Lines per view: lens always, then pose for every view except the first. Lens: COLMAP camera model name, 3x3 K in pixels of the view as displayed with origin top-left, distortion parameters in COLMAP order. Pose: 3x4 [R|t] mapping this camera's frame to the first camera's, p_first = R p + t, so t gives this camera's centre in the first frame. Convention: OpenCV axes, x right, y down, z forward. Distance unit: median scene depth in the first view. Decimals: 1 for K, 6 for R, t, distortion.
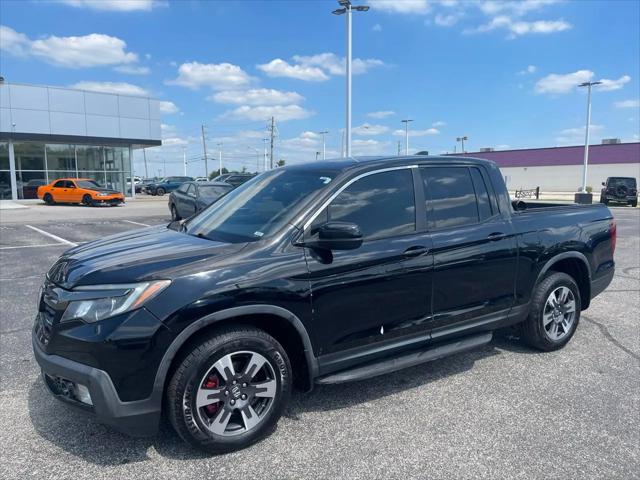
lens RADIAL K [[485.7, 0, 319.3], [0, 485.7, 249.7], [0, 0, 1]] dist [0.056388, -0.079002]
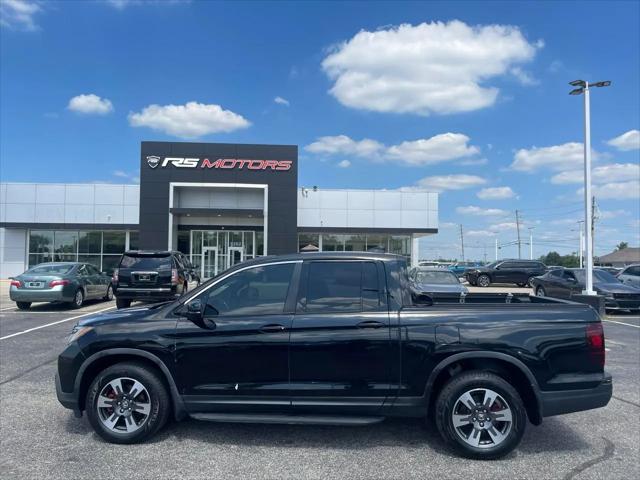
lens RADIAL K [[485.7, 0, 323.0], [0, 485.7, 264.7], [0, 0, 1]] dist [0.056388, -0.079002]
pose [[0.802724, 0.013320, -0.596203, 1.091569], [-0.096604, 0.989450, -0.107960, -0.036976], [0.588475, 0.144258, 0.795542, 0.054724]]
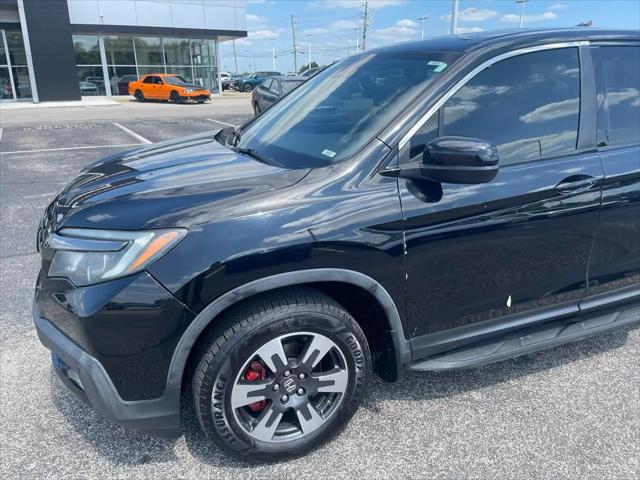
lens RADIAL K [[485.7, 0, 322.5], [0, 485.7, 244.7], [0, 0, 1]] dist [0.056388, -0.079002]
pose [[0.984719, 0.053386, -0.165767, -0.016719], [-0.020804, 0.981099, 0.192382, -0.035679], [0.172905, -0.185994, 0.967218, 0.320398]]
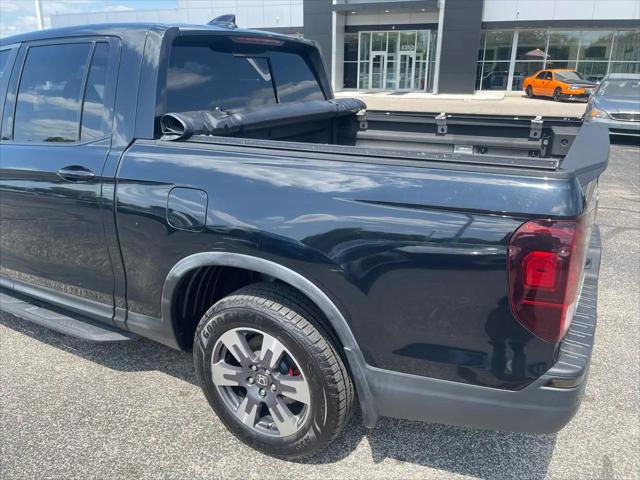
lens RADIAL K [[485.7, 0, 320.6], [0, 485.7, 243.5], [0, 0, 1]] dist [0.056388, -0.079002]
pose [[0.473373, 0.298687, -0.828676, 1.161698], [-0.131857, 0.954184, 0.268603, -0.162489], [0.870937, -0.017882, 0.491069, 1.148228]]
